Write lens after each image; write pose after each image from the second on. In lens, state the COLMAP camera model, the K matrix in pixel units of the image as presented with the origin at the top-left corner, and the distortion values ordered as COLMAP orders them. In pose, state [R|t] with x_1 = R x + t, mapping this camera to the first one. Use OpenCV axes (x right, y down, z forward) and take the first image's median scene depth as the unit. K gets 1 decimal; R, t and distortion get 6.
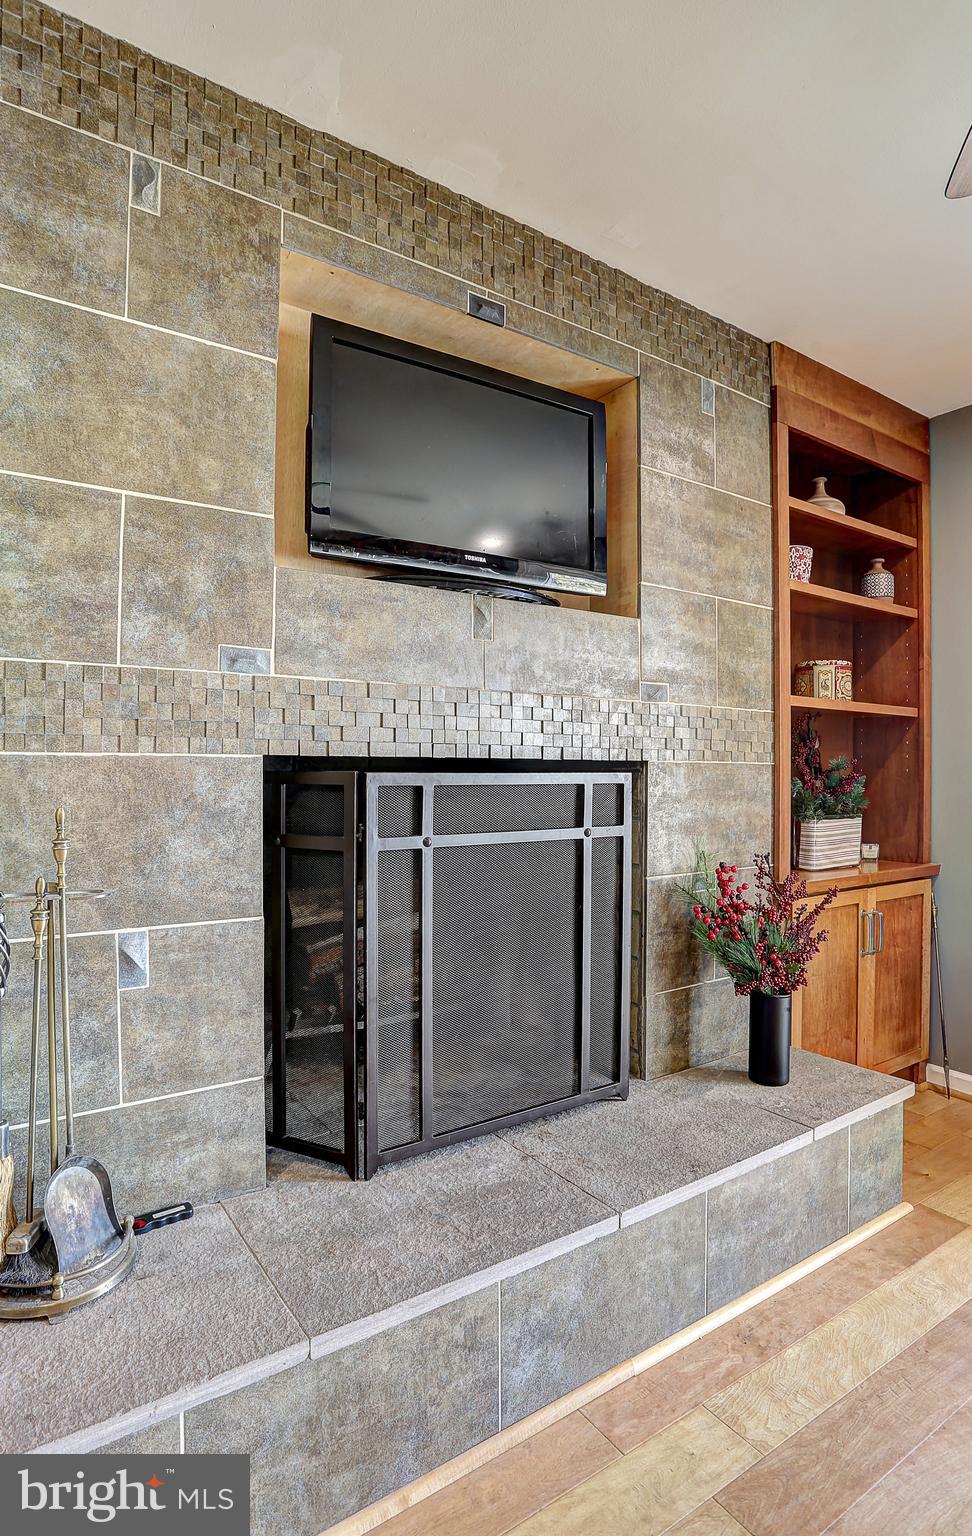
lens RADIAL K [[816.4, 0, 486.0], [0, 816.4, 768.0], [0, 0, 1]] dist [-0.074815, 0.033848]
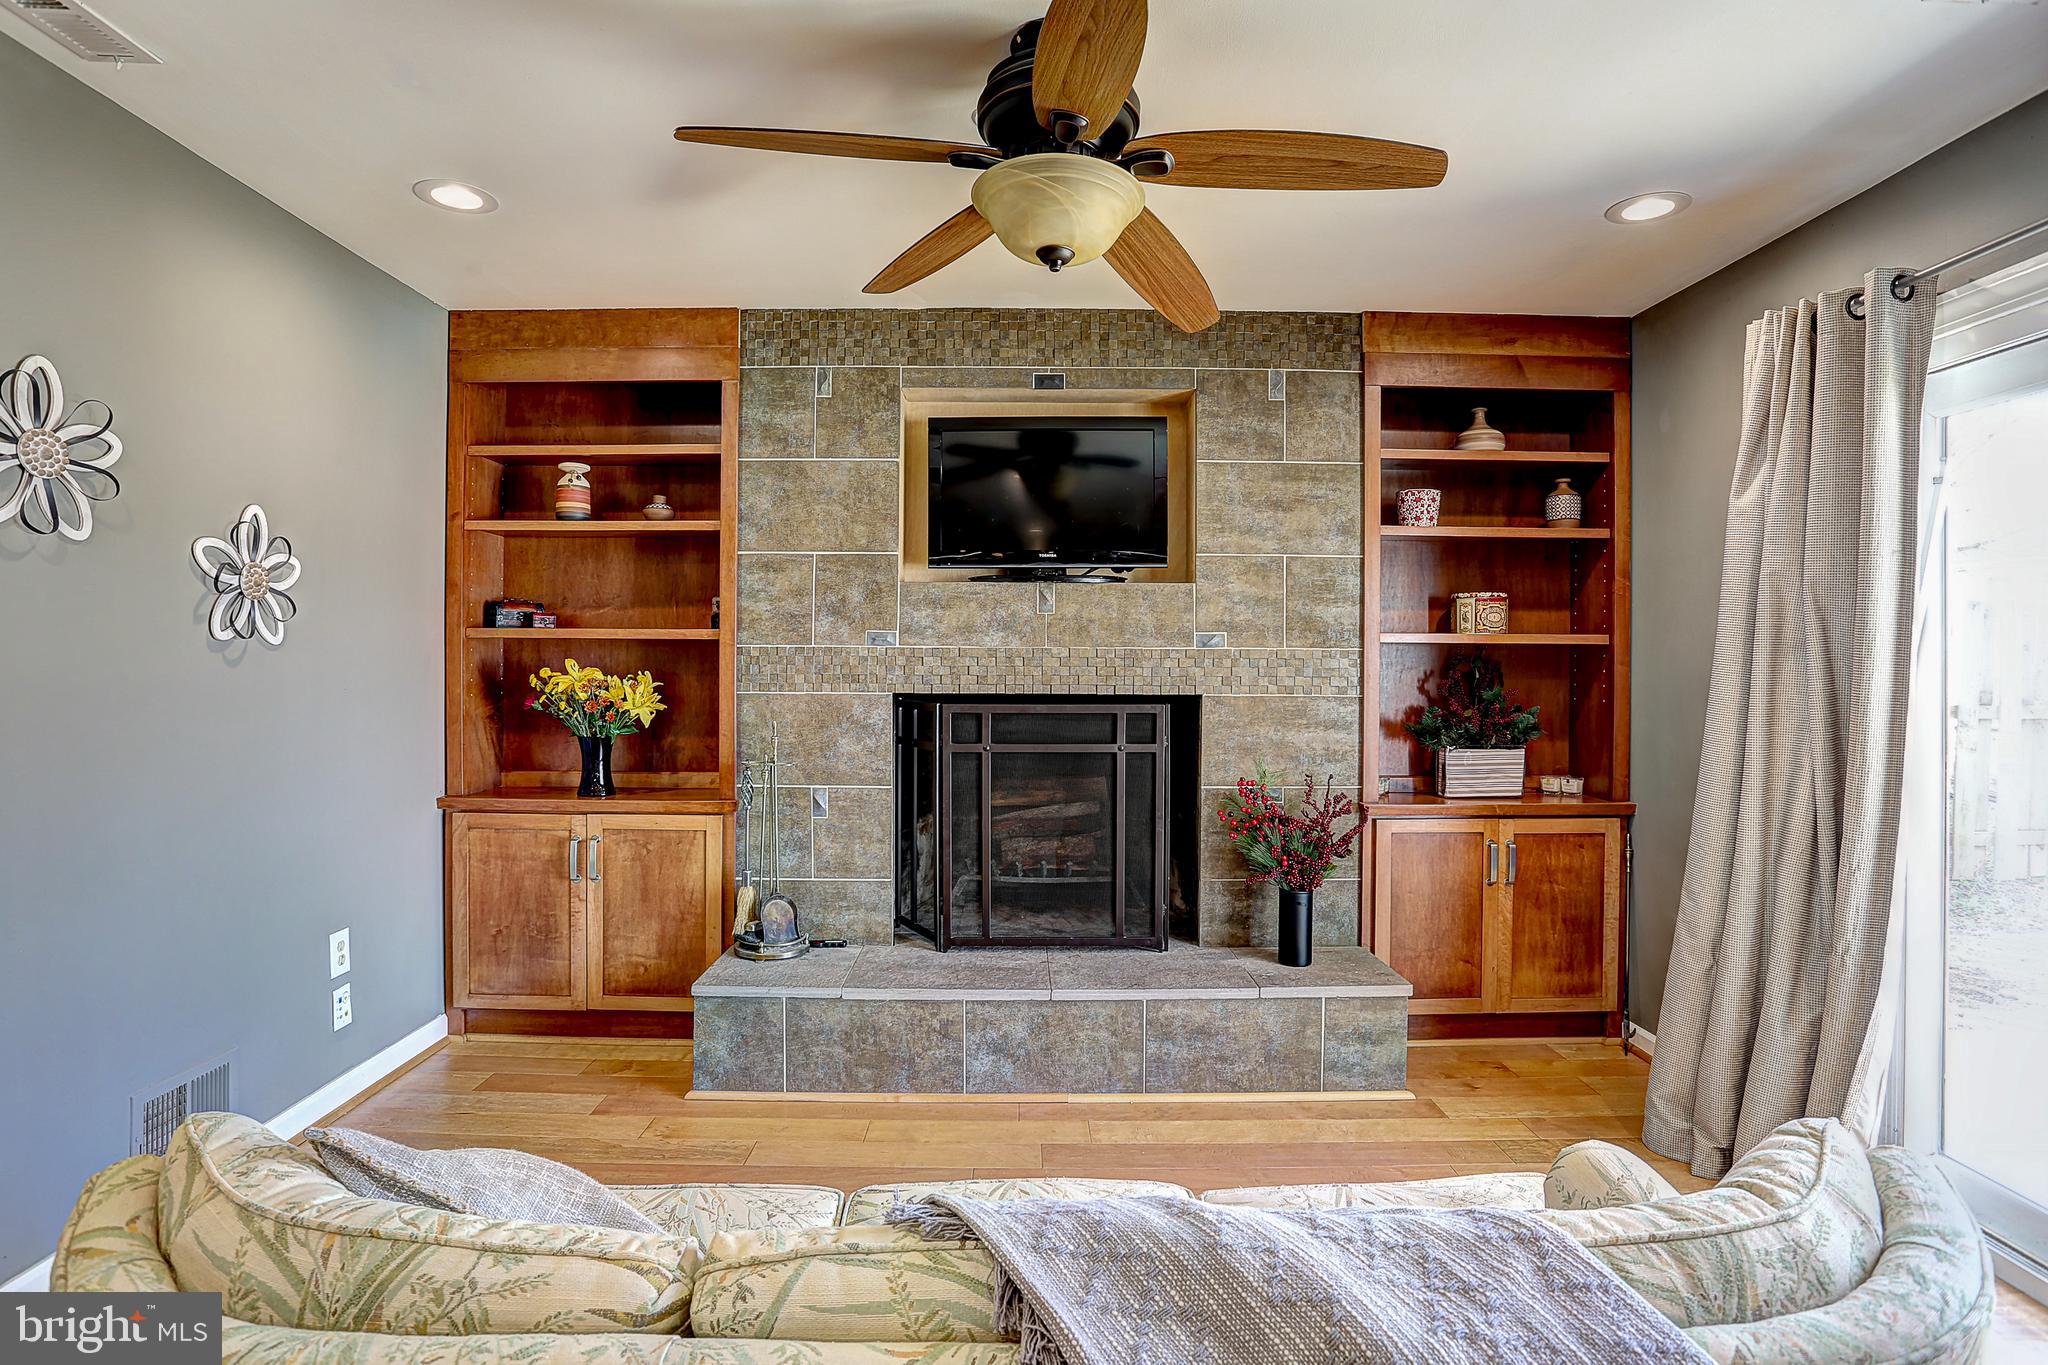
lens RADIAL K [[1002.7, 0, 1021.5], [0, 1002.7, 665.6], [0, 0, 1]] dist [-0.081111, 0.037278]
pose [[0.835107, 0.002125, -0.550083, 1.048378], [-0.000476, 0.999995, 0.003140, -0.075144], [0.550087, -0.002361, 0.835104, -0.582973]]
